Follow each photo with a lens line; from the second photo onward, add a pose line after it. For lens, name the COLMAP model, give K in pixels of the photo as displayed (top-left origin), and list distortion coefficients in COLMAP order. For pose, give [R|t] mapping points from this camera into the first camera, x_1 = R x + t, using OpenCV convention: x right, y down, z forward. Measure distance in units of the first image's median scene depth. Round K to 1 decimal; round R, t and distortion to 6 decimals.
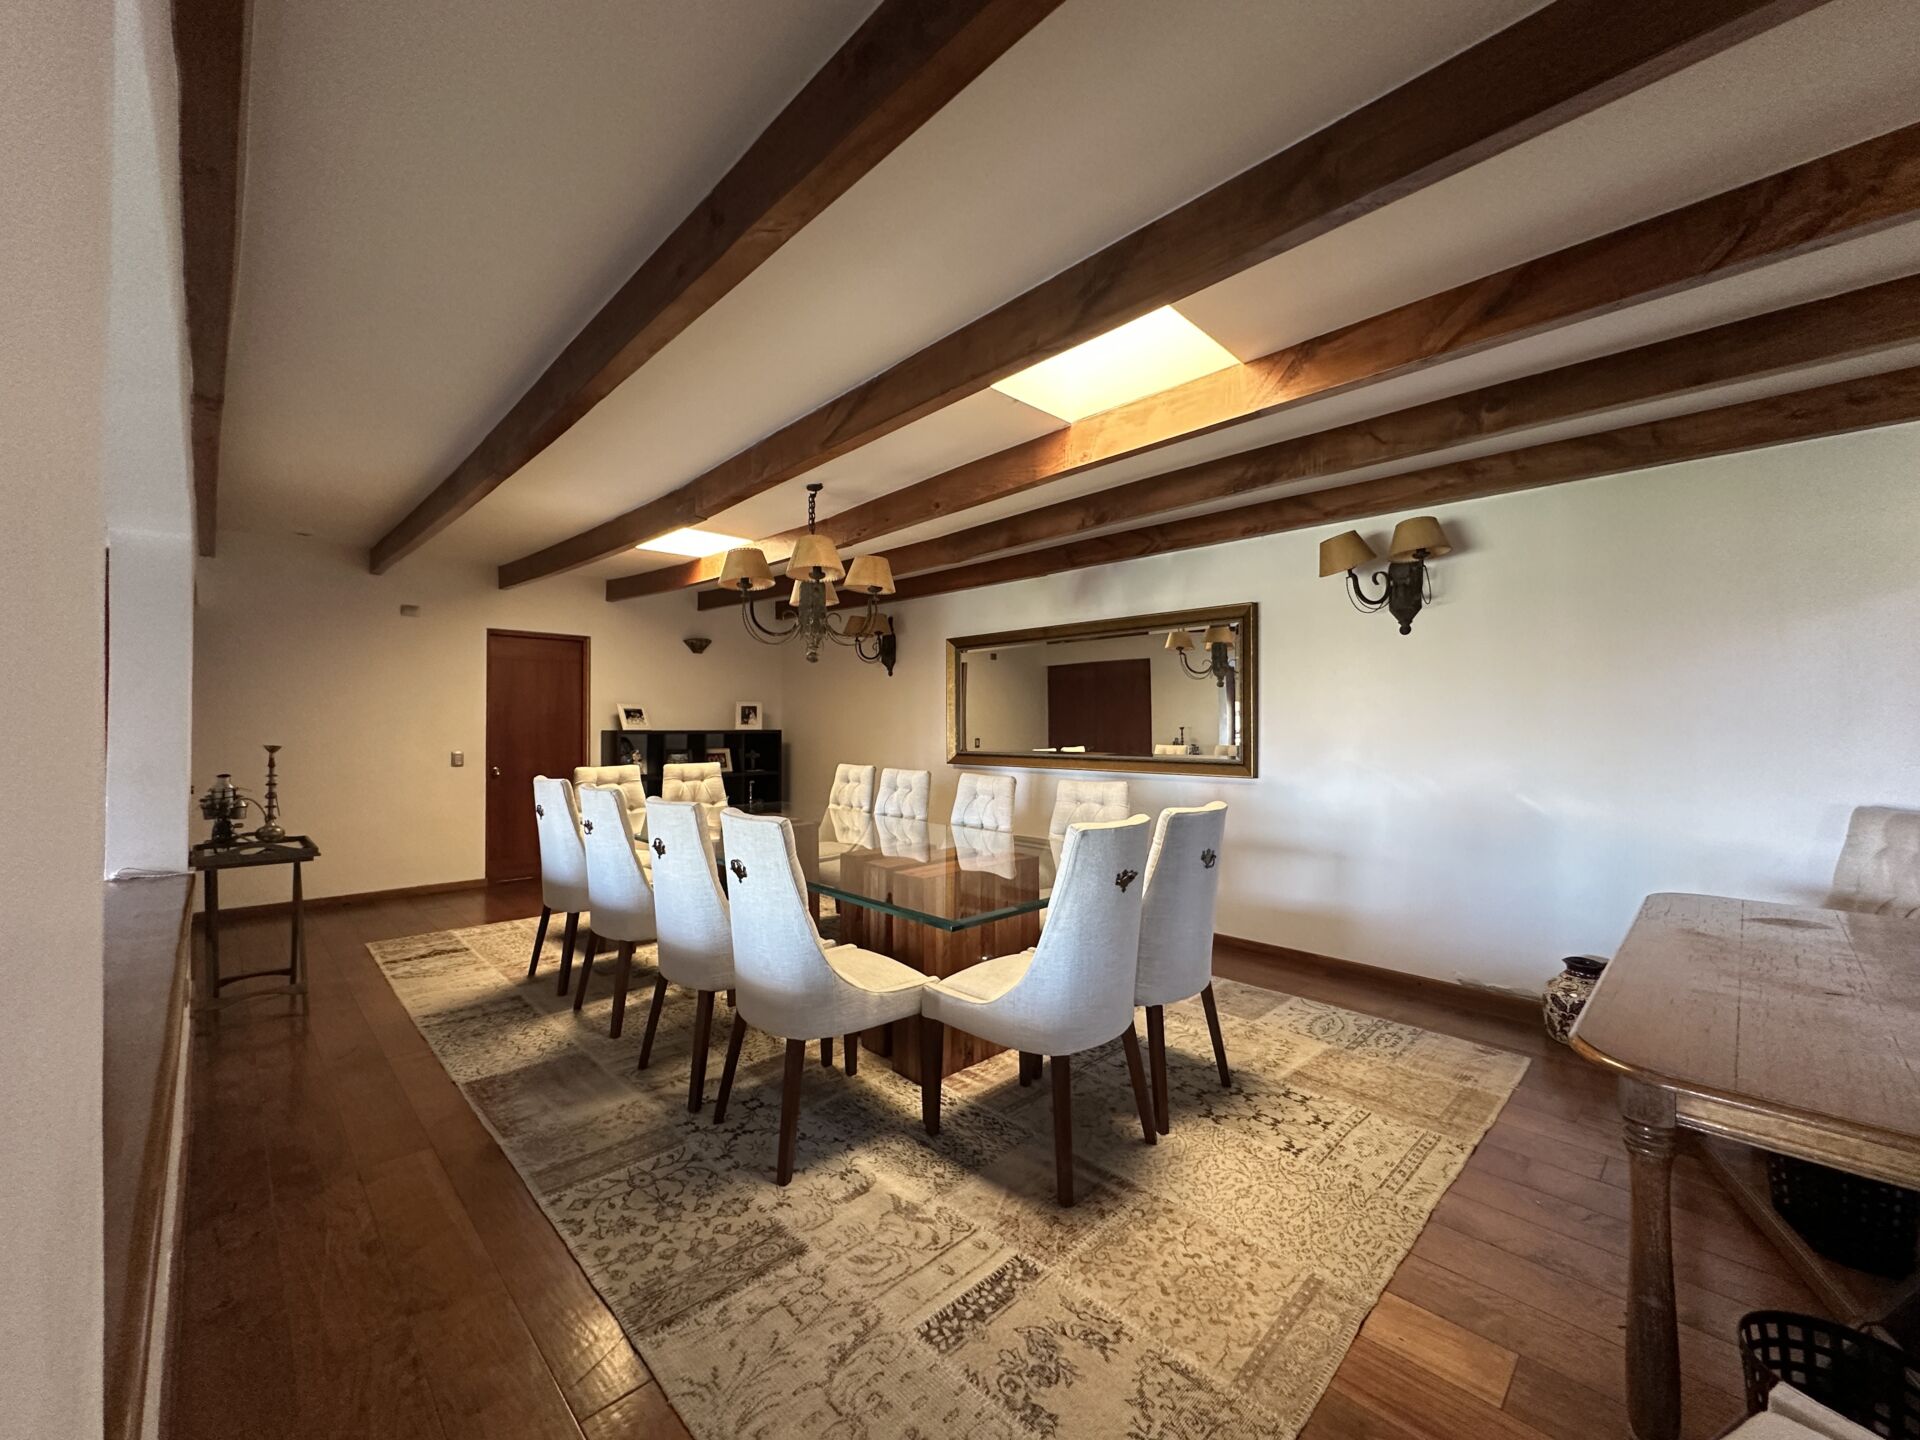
lens RADIAL K [[762.3, 0, 957.5], [0, 762.3, 720.0], [0, 0, 1]] dist [-0.001553, 0.000881]
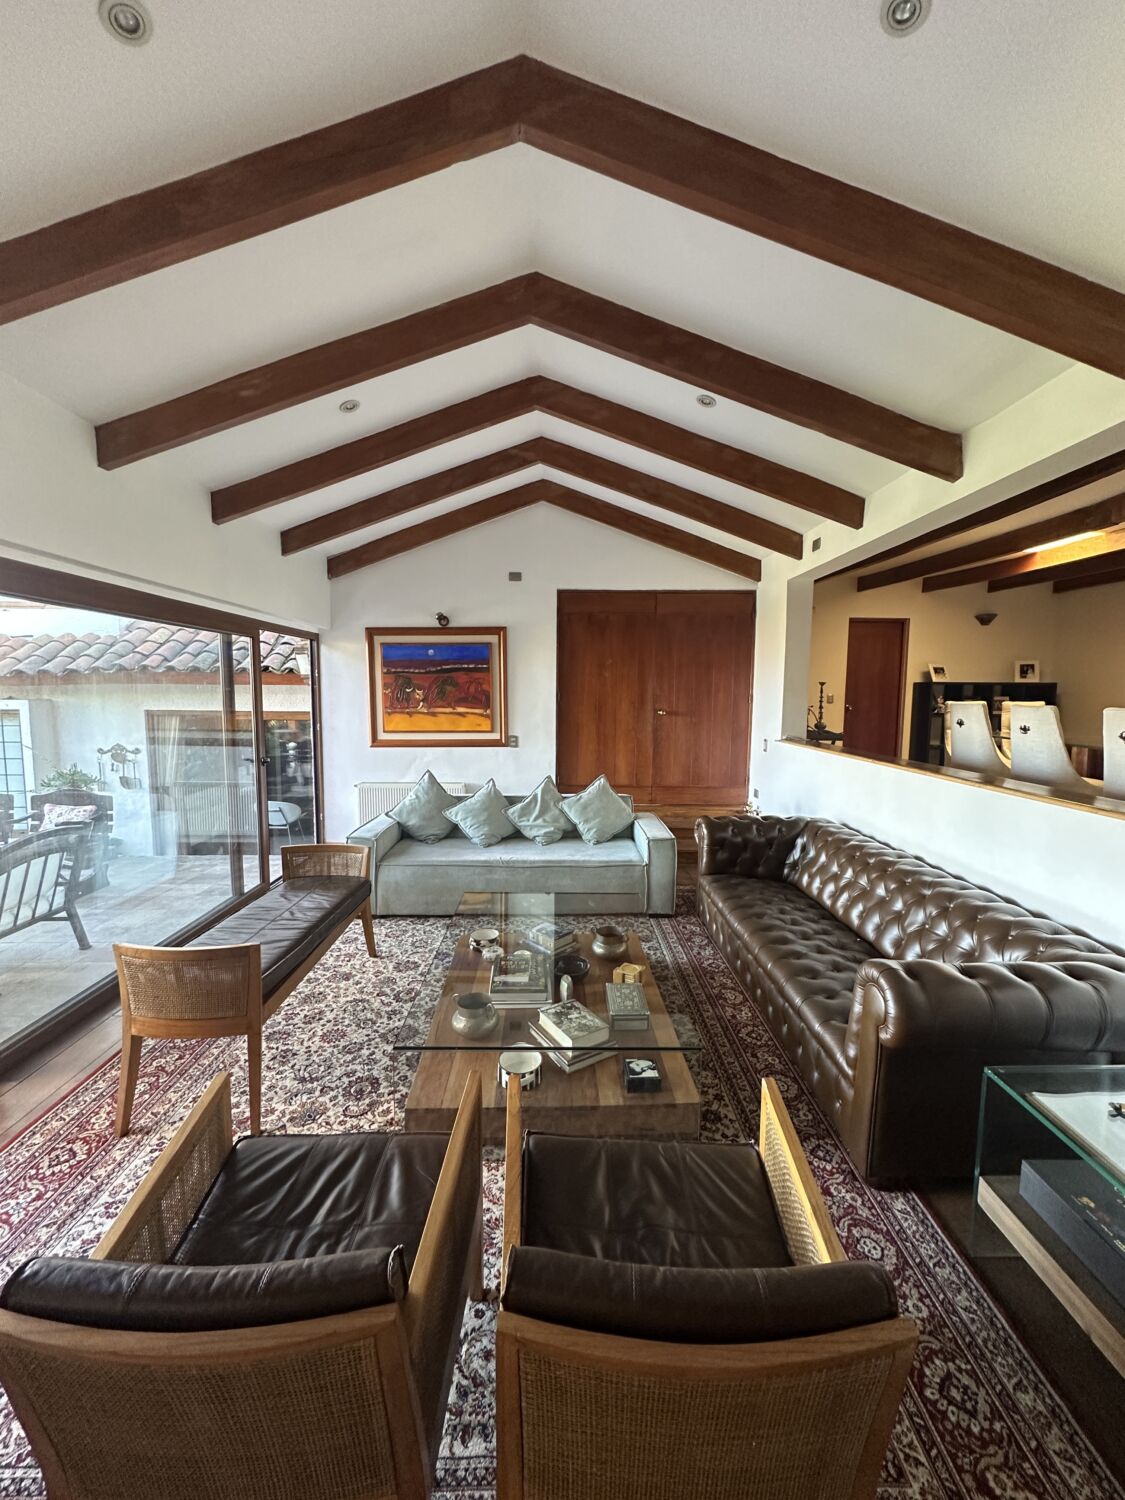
lens RADIAL K [[595.6, 0, 563.5], [0, 595.6, 749.2], [0, 0, 1]] dist [-0.001553, 0.000881]
pose [[0.721406, 0.071283, -0.688834, -0.153488], [-0.000788, 0.994772, 0.102117, 0.025226], [0.692512, -0.073125, 0.717691, -0.309355]]
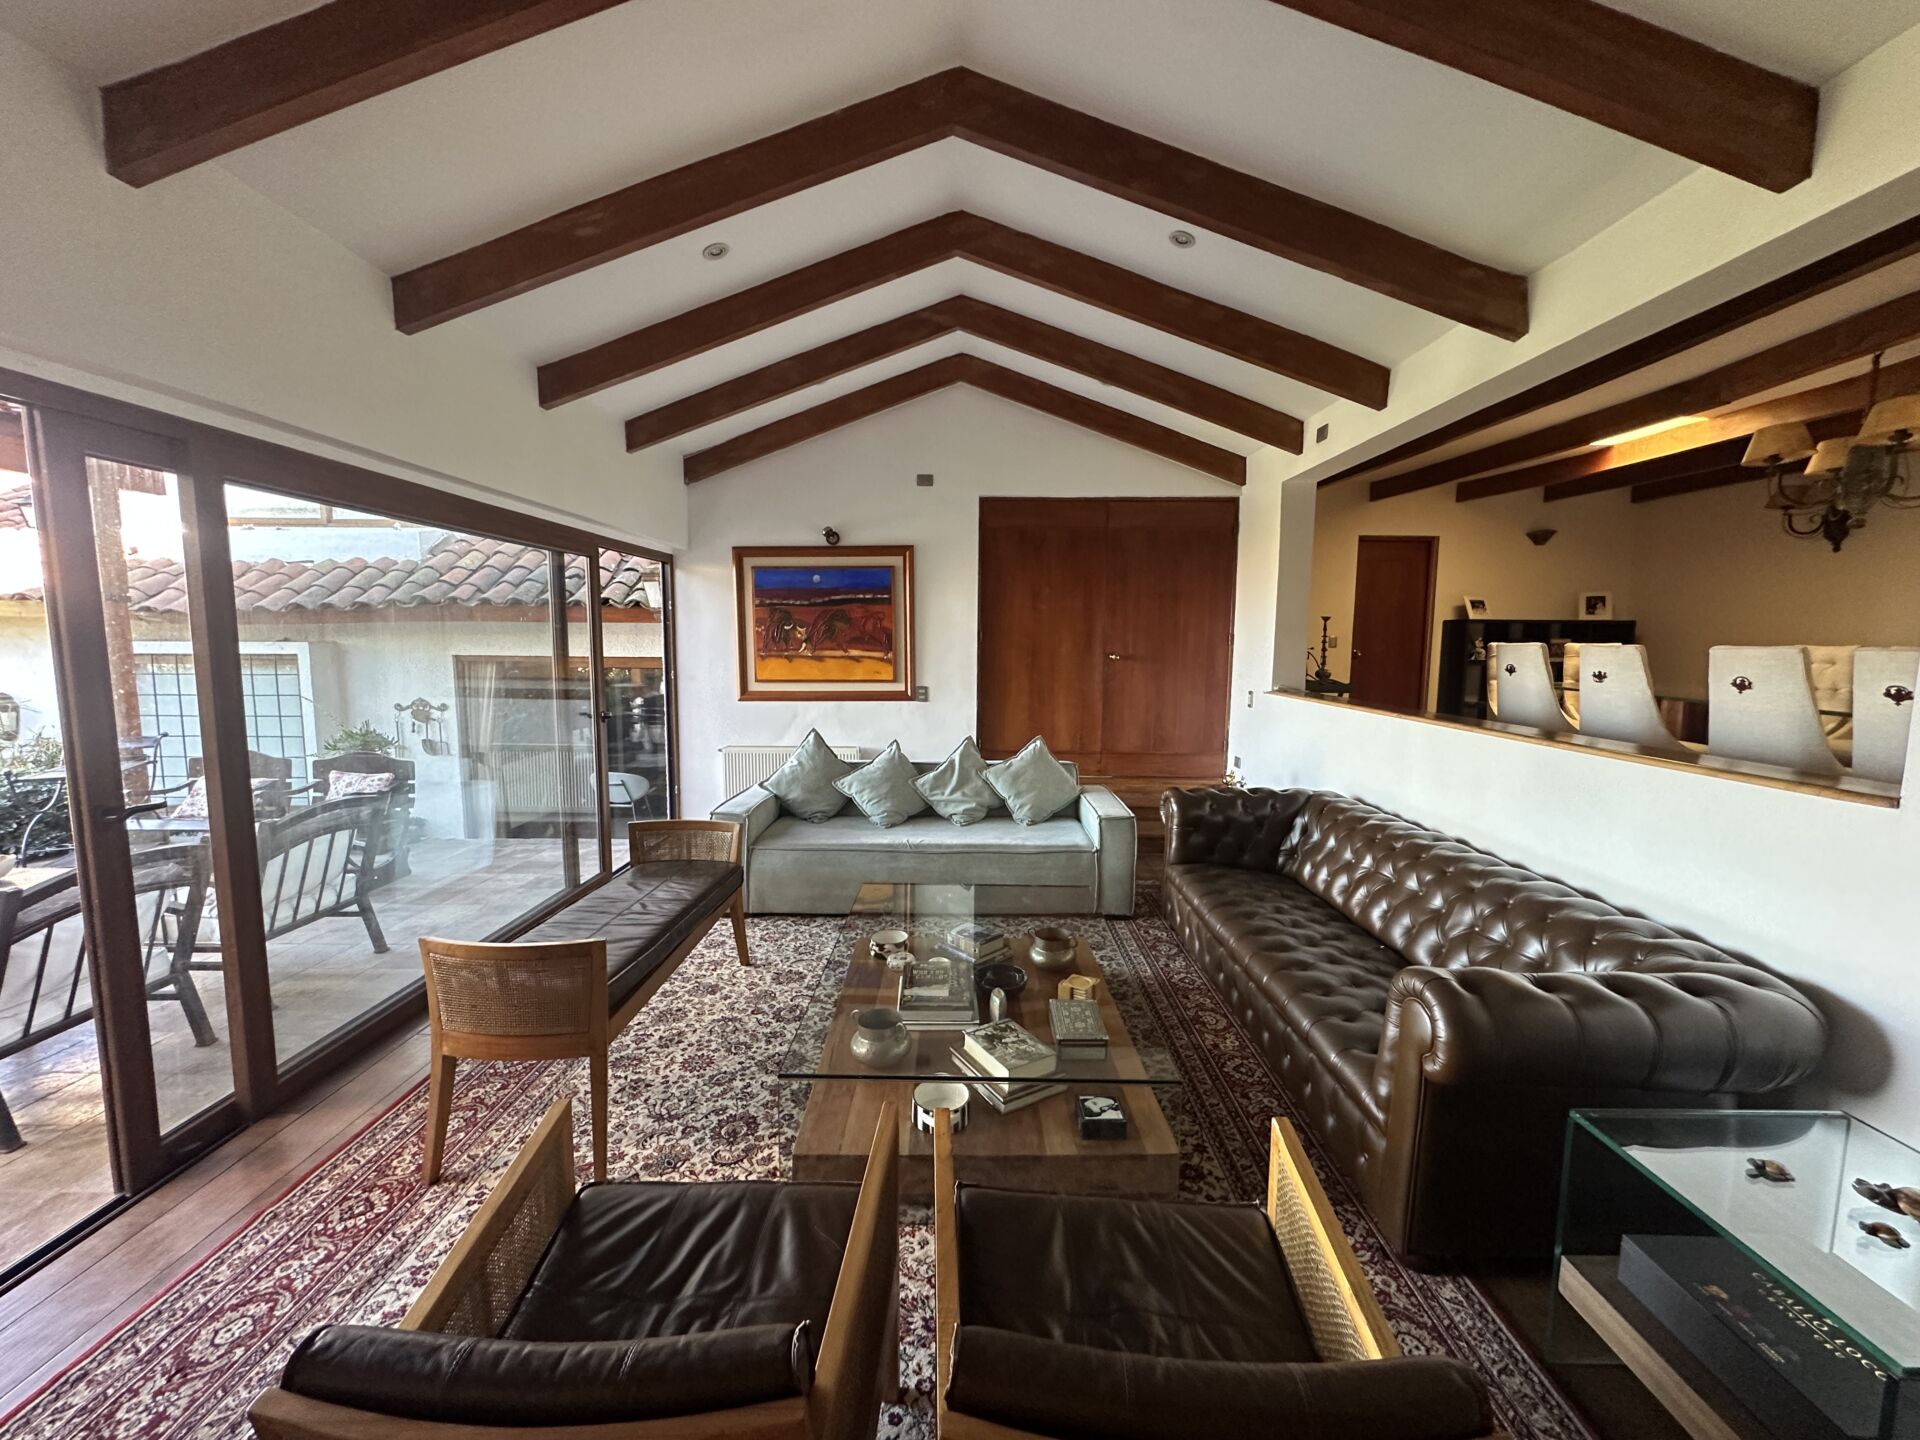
lens RADIAL K [[762.3, 0, 959.8], [0, 762.3, 719.6], [0, 0, 1]] dist [-0.001553, 0.000881]
pose [[0.703546, 0.079676, -0.706170, -0.163881], [-0.000943, 0.993799, 0.111189, 0.035391], [0.710650, -0.077561, 0.699258, -0.310046]]
